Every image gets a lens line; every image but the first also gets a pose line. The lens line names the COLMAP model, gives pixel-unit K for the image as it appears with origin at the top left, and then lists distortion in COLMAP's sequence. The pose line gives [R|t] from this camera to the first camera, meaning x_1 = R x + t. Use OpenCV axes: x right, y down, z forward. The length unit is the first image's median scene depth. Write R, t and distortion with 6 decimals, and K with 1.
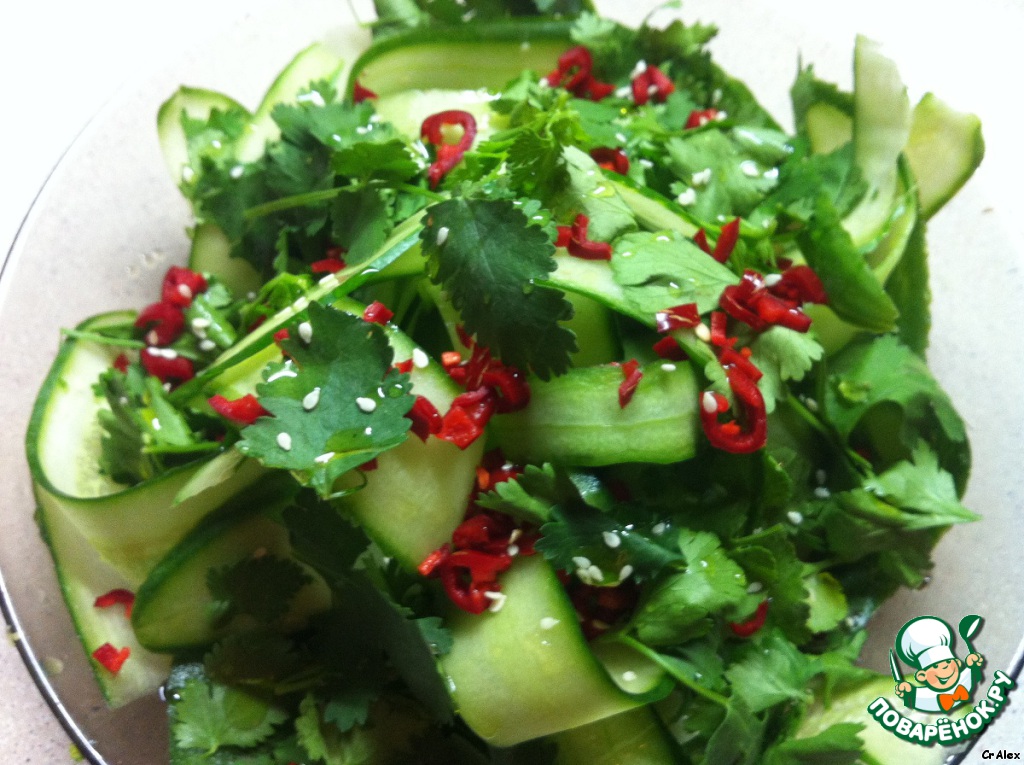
lens RADIAL K [[1024.0, 0, 505.2], [0, 1024.0, 377.5], [0, 0, 1]] dist [-0.009569, 0.000000]
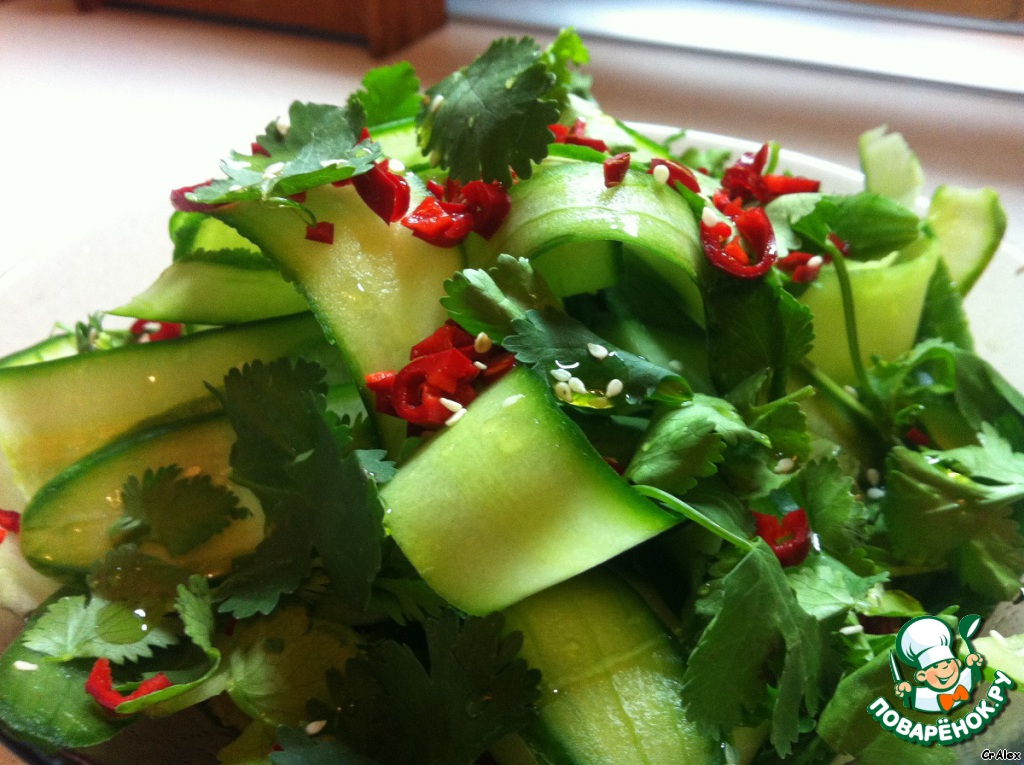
lens RADIAL K [[1024.0, 0, 519.1], [0, 1024.0, 379.6], [0, 0, 1]] dist [-0.009569, 0.000000]
pose [[0.996573, 0.028692, -0.077582, 0.103496], [-0.066907, 0.831094, -0.552092, 0.631889], [0.048637, 0.555391, 0.830166, 0.309037]]
